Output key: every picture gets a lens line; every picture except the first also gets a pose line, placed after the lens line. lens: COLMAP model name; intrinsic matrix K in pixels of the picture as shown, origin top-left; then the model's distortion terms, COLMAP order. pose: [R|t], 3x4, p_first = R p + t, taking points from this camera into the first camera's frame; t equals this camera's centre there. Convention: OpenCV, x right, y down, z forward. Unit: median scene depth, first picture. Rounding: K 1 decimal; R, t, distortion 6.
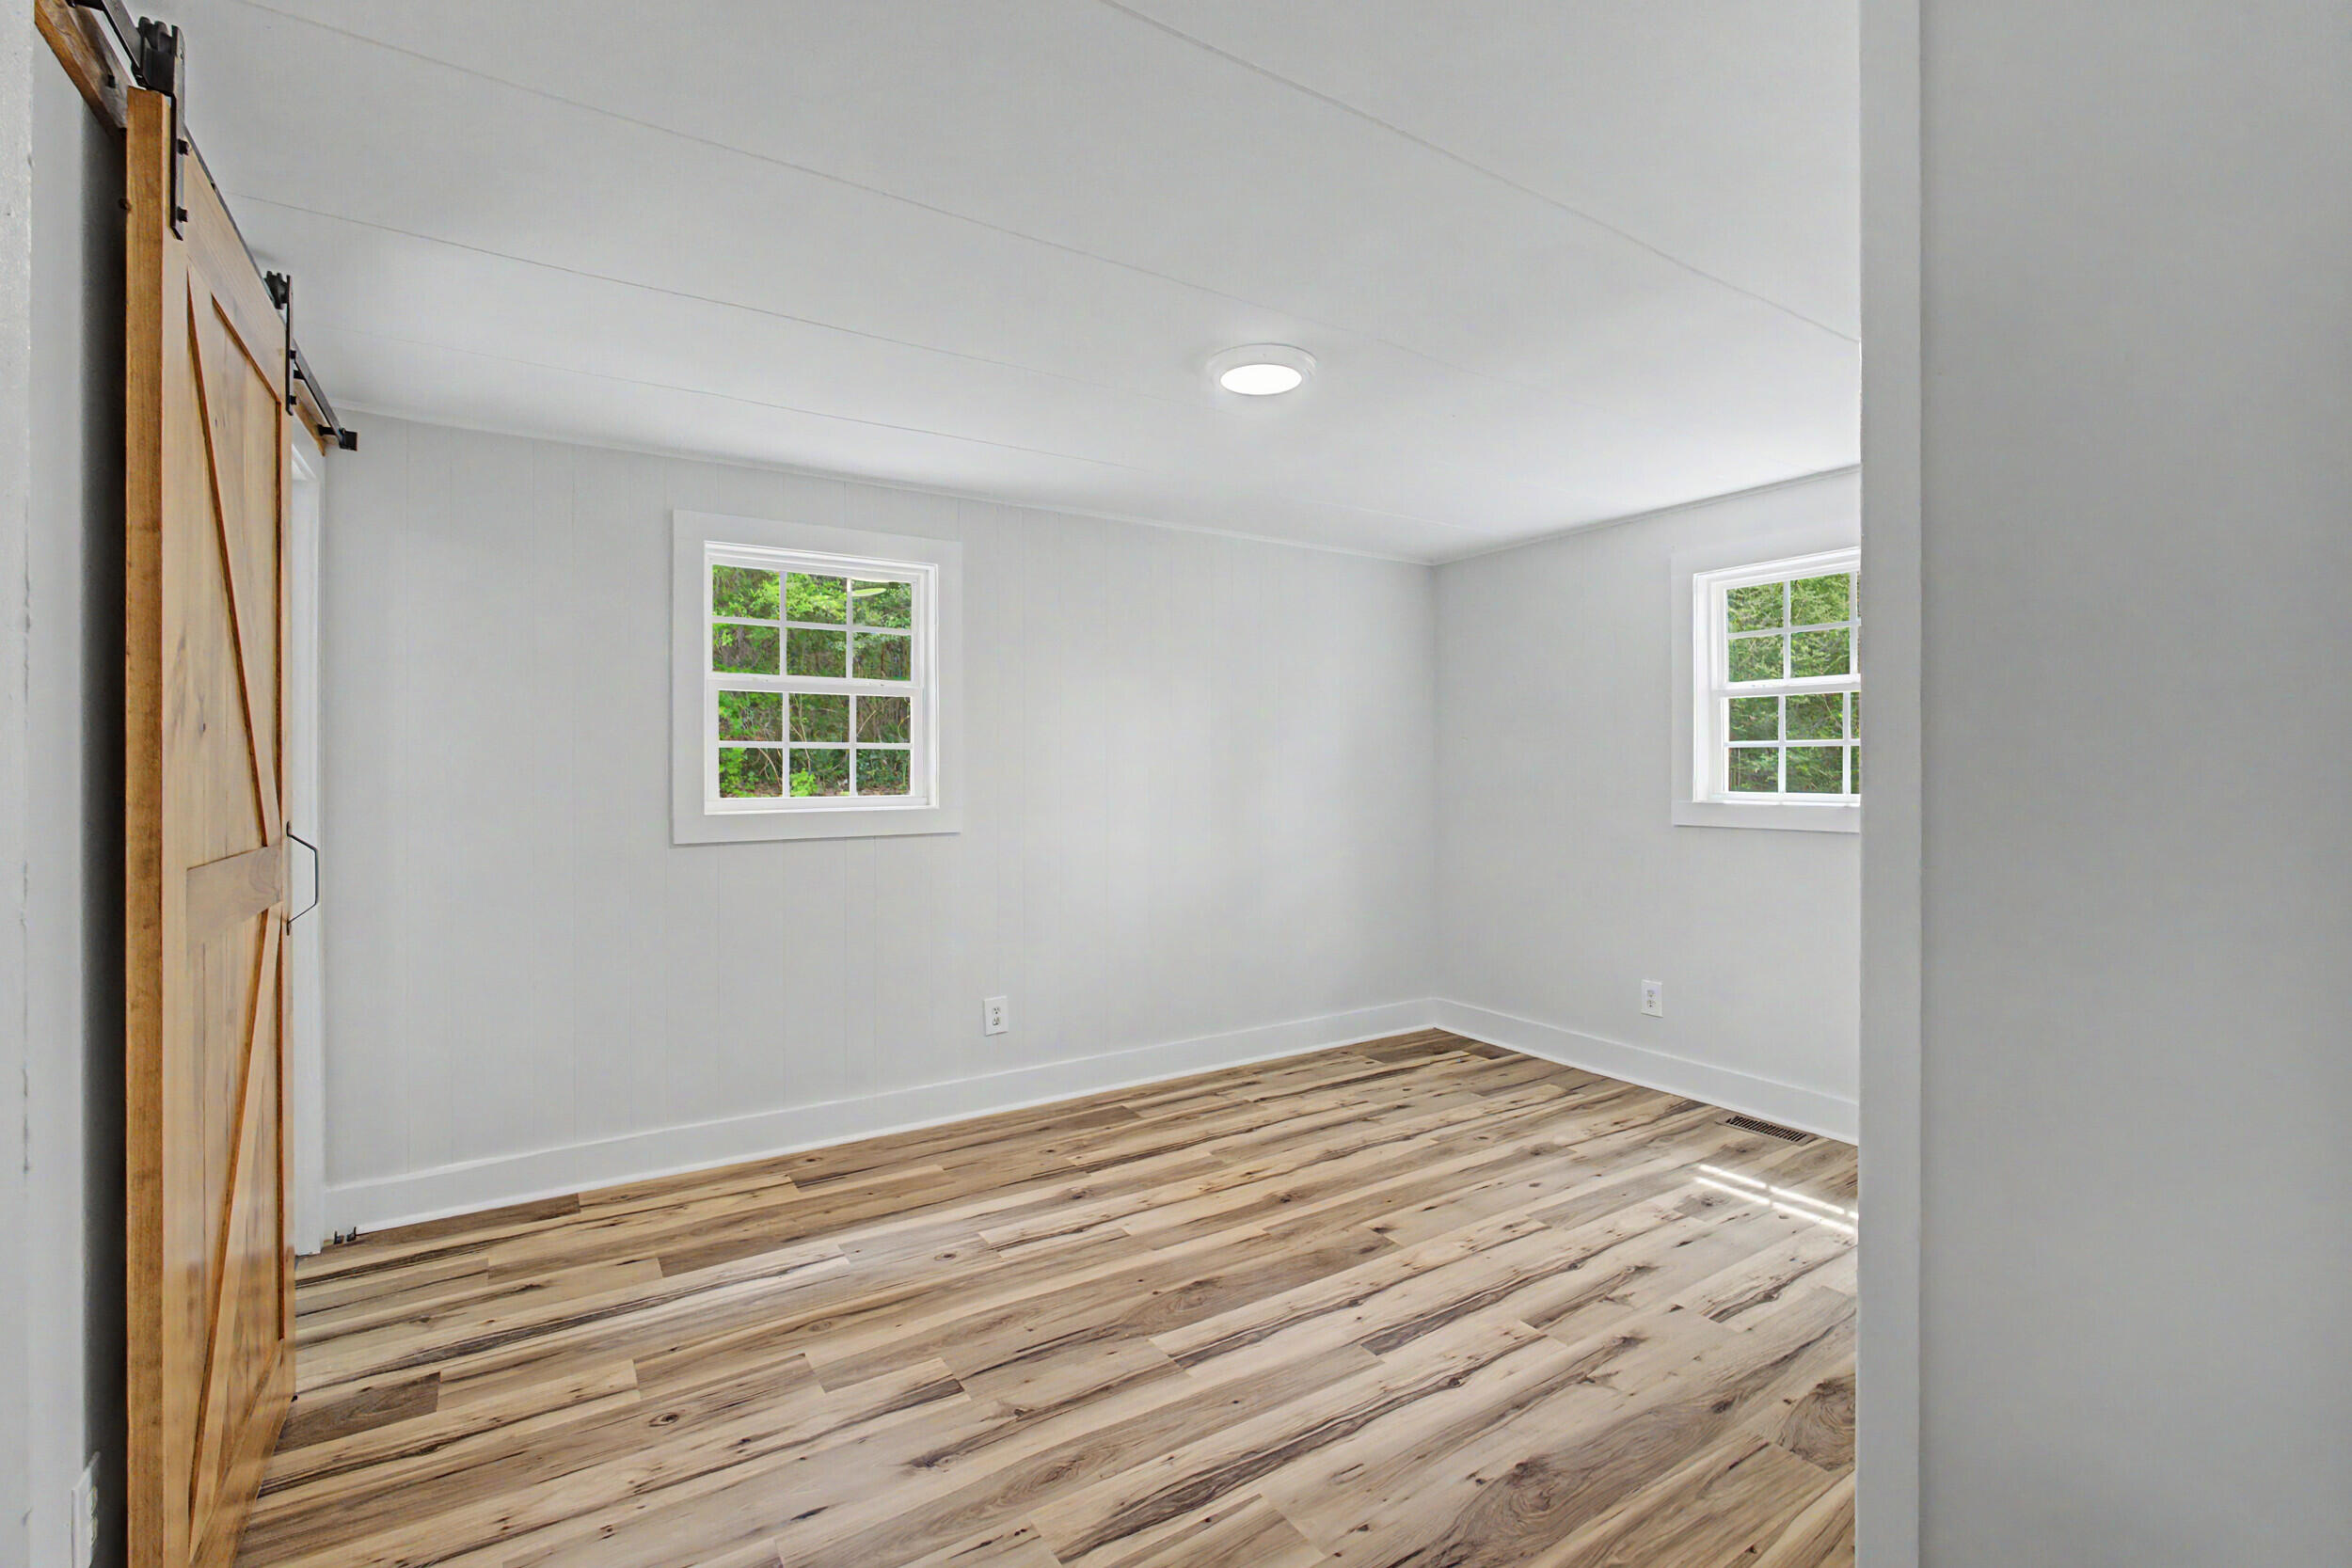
lens RADIAL K [[1423.5, 0, 1176.0], [0, 1423.5, 784.0], [0, 0, 1]] dist [-0.012812, 0.000641]
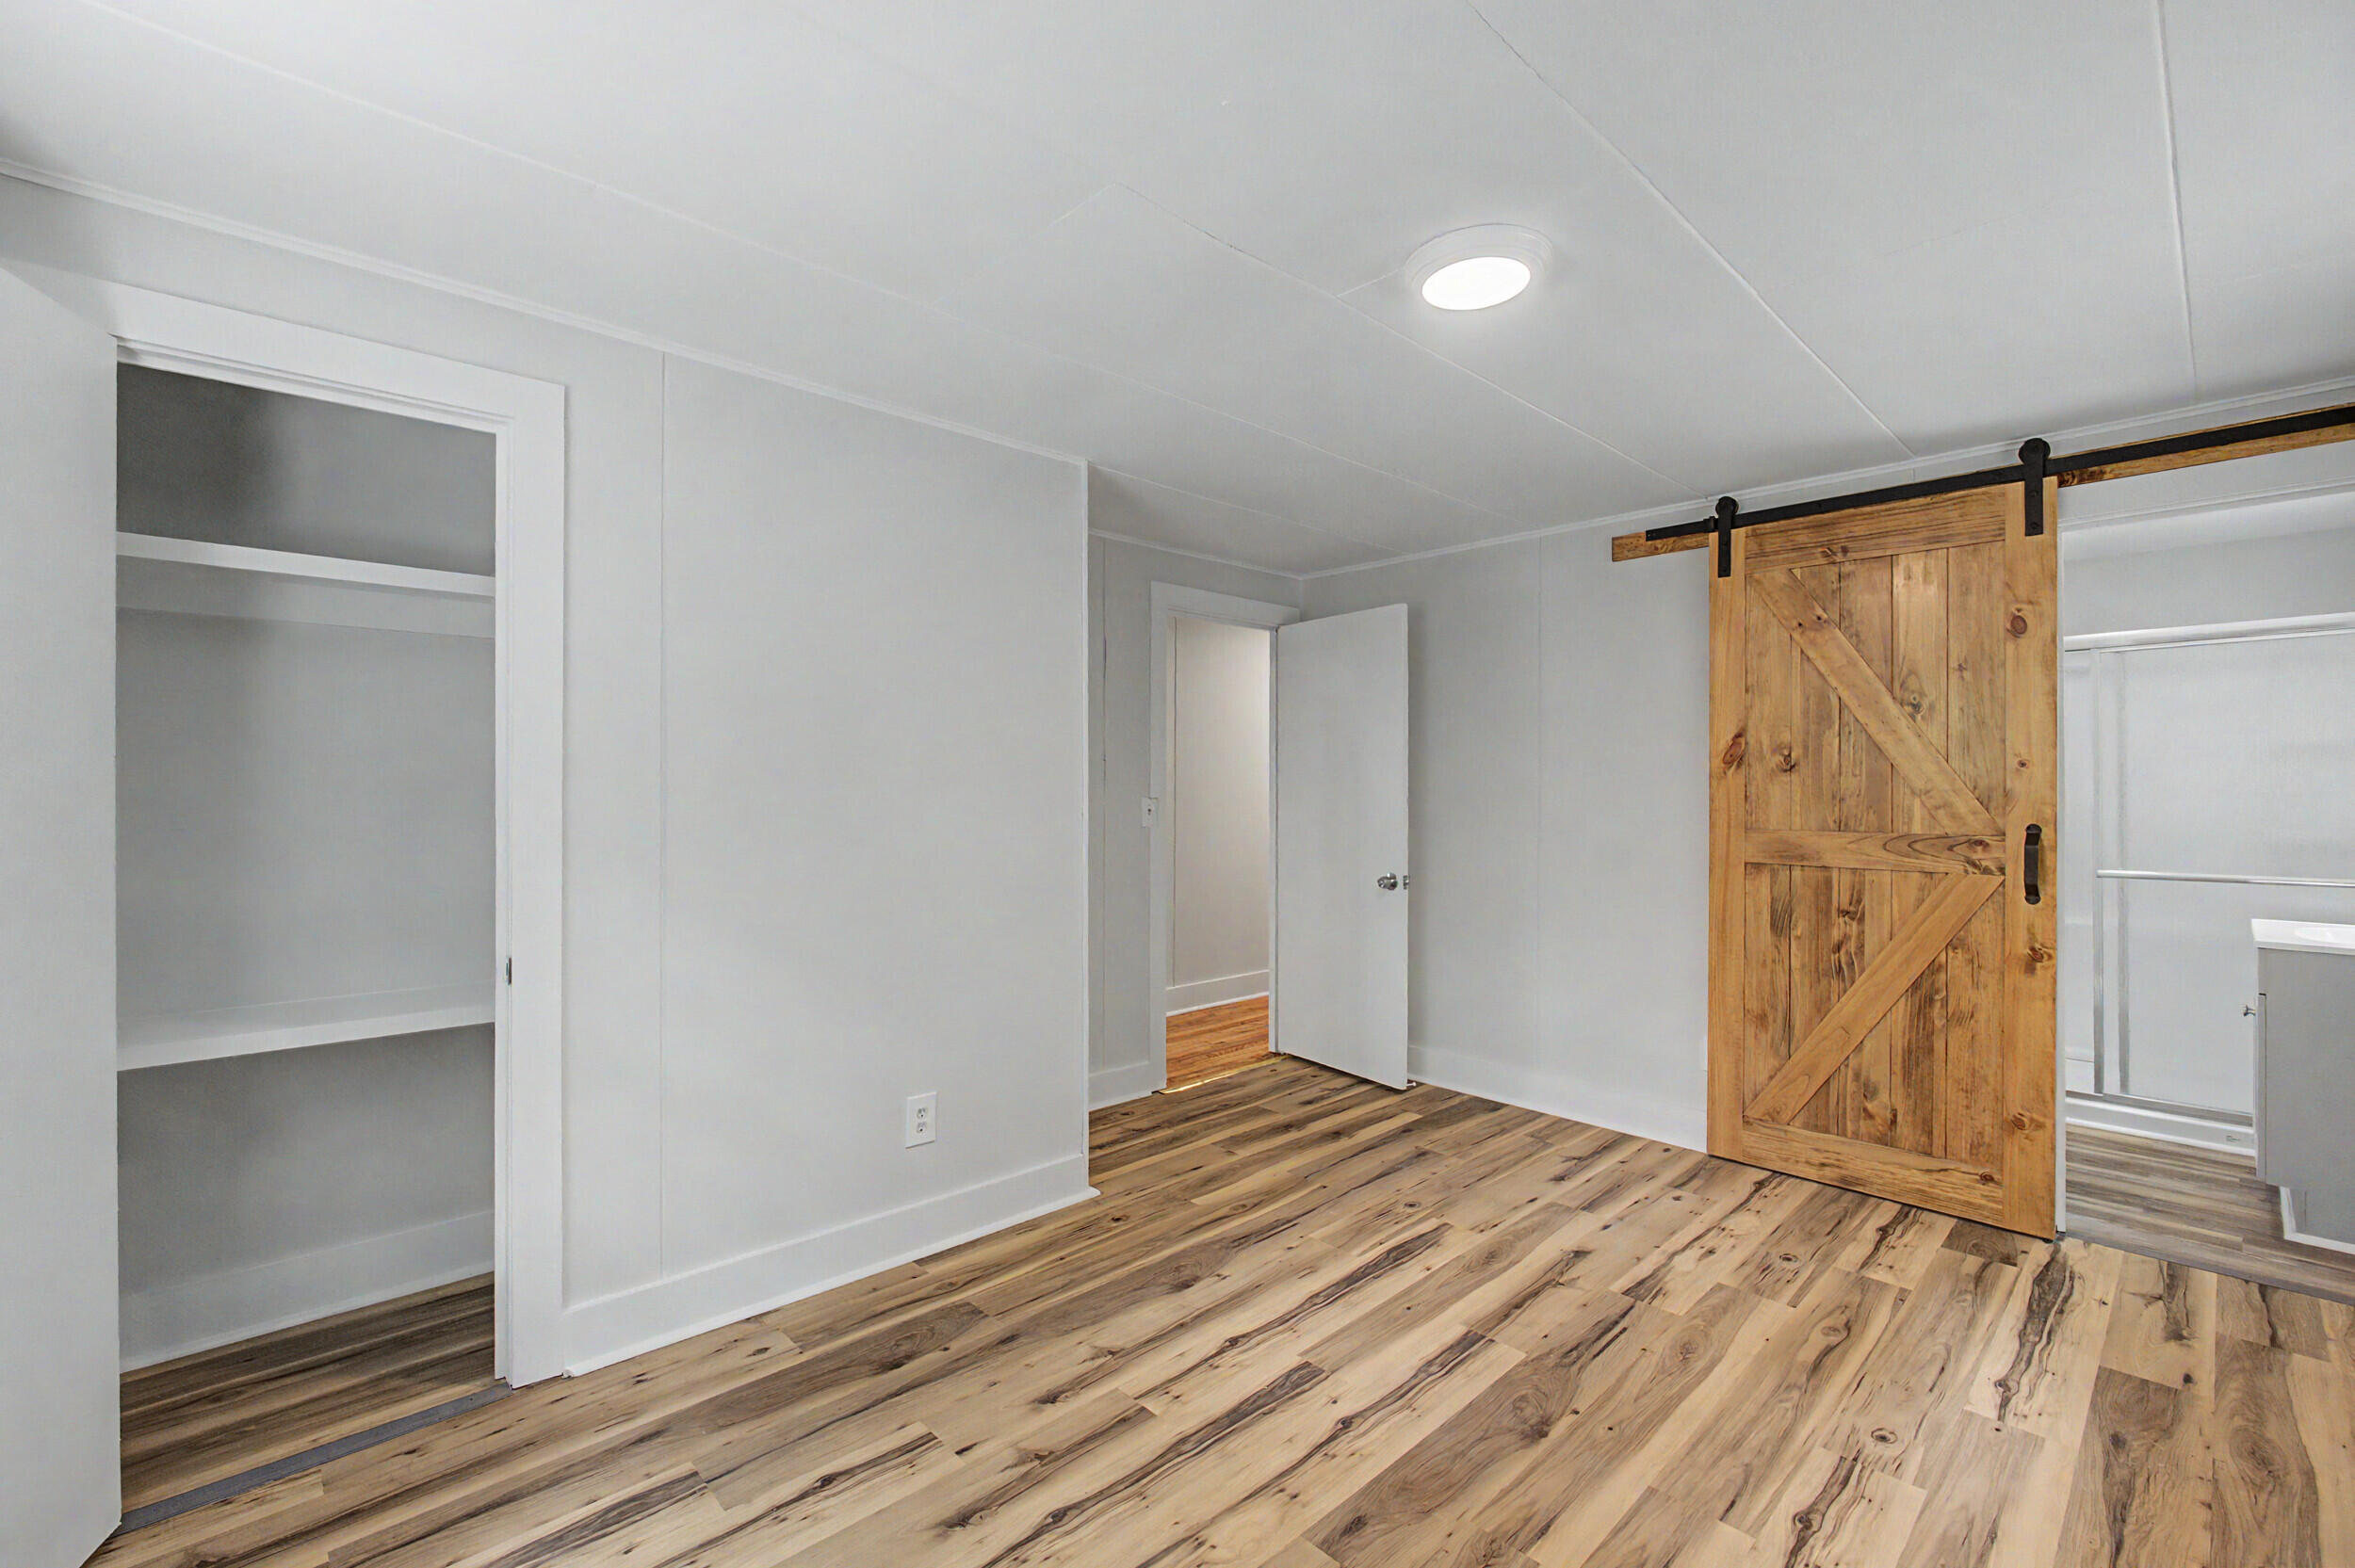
lens RADIAL K [[1425.3, 0, 1177.5], [0, 1425.3, 784.0], [0, 0, 1]] dist [-0.012812, 0.000641]
pose [[-0.990256, -0.001281, -0.139253, 0.381180], [-0.002550, 0.999957, 0.008934, -0.028008], [0.139236, 0.009202, -0.990217, 2.019674]]
